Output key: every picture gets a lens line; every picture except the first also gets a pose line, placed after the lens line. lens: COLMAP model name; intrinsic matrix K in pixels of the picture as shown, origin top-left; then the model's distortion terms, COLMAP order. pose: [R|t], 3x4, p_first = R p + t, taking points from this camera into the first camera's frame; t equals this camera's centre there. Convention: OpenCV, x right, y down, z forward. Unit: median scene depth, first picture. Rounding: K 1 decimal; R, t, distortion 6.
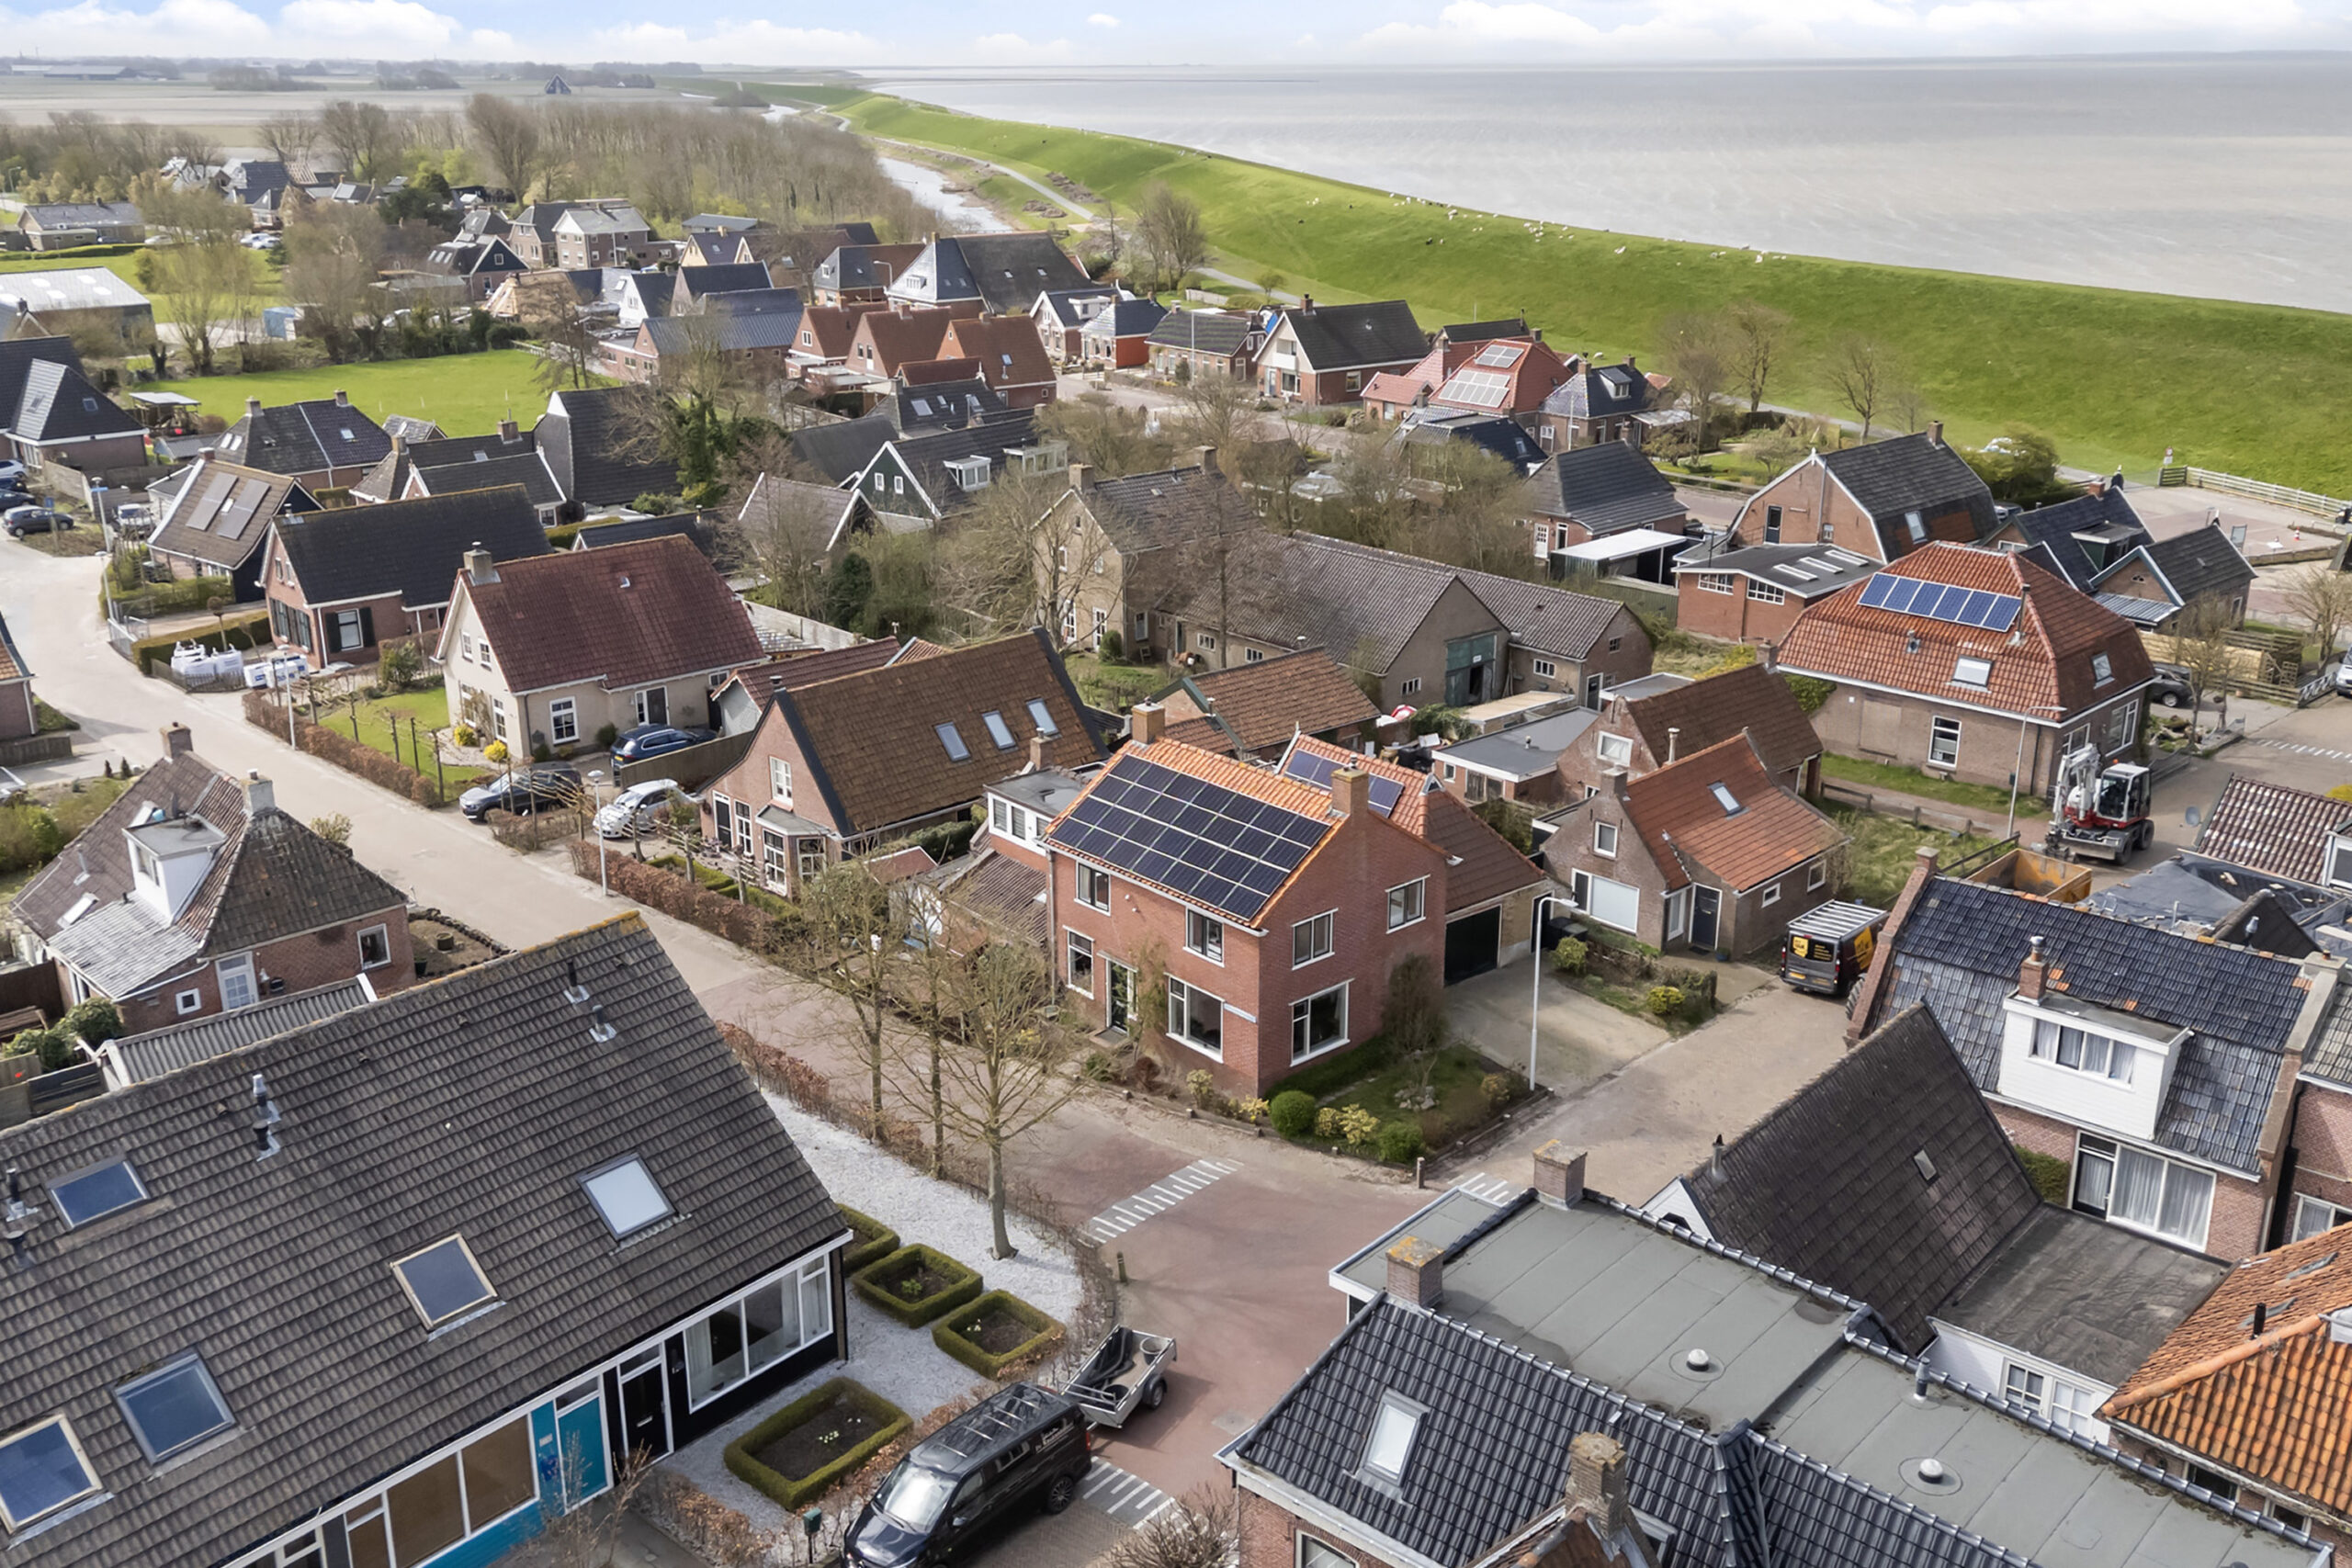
lens RADIAL K [[1958.6, 0, 1165.3], [0, 1958.6, 725.0], [0, 0, 1]] dist [0.086122, -0.113492]
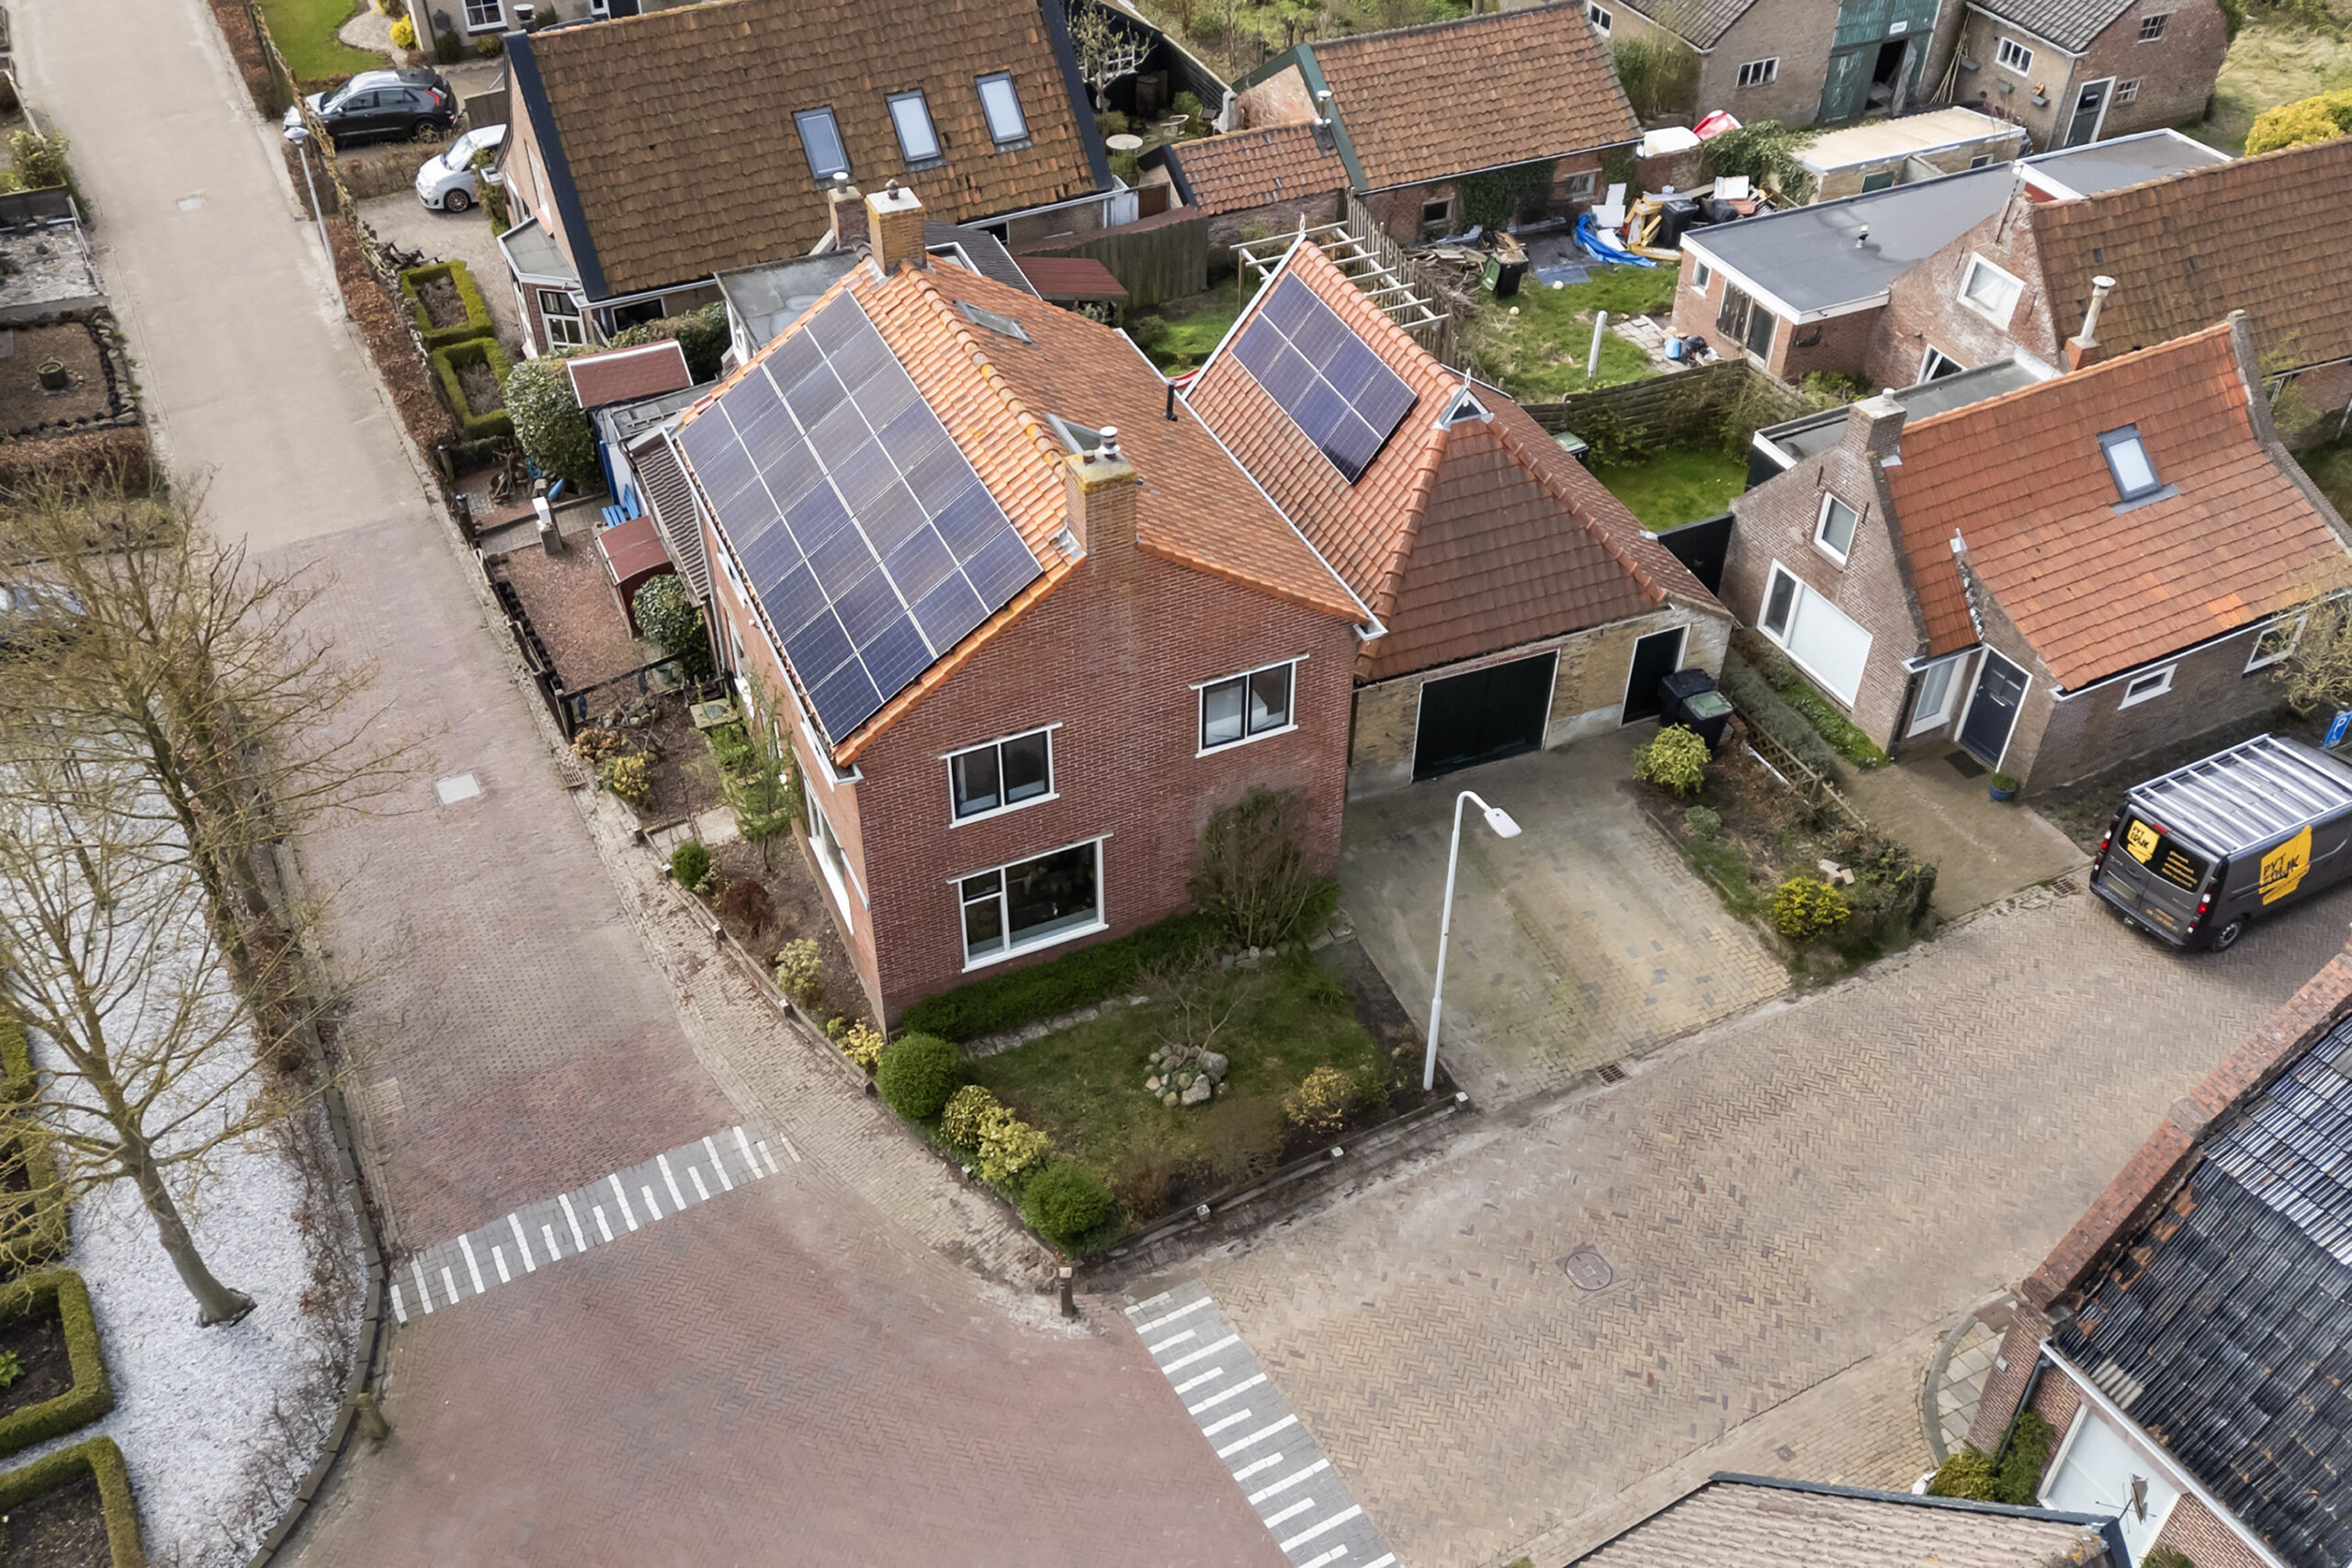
lens RADIAL K [[1958.6, 0, 1165.3], [0, 1958.6, 725.0], [0, 0, 1]] dist [0.086122, -0.113492]
pose [[0.950255, 0.192467, -0.244890, 0.196085], [-0.083014, 0.914294, 0.396453, -0.087380], [0.300206, -0.356403, 0.884790, 0.474269]]
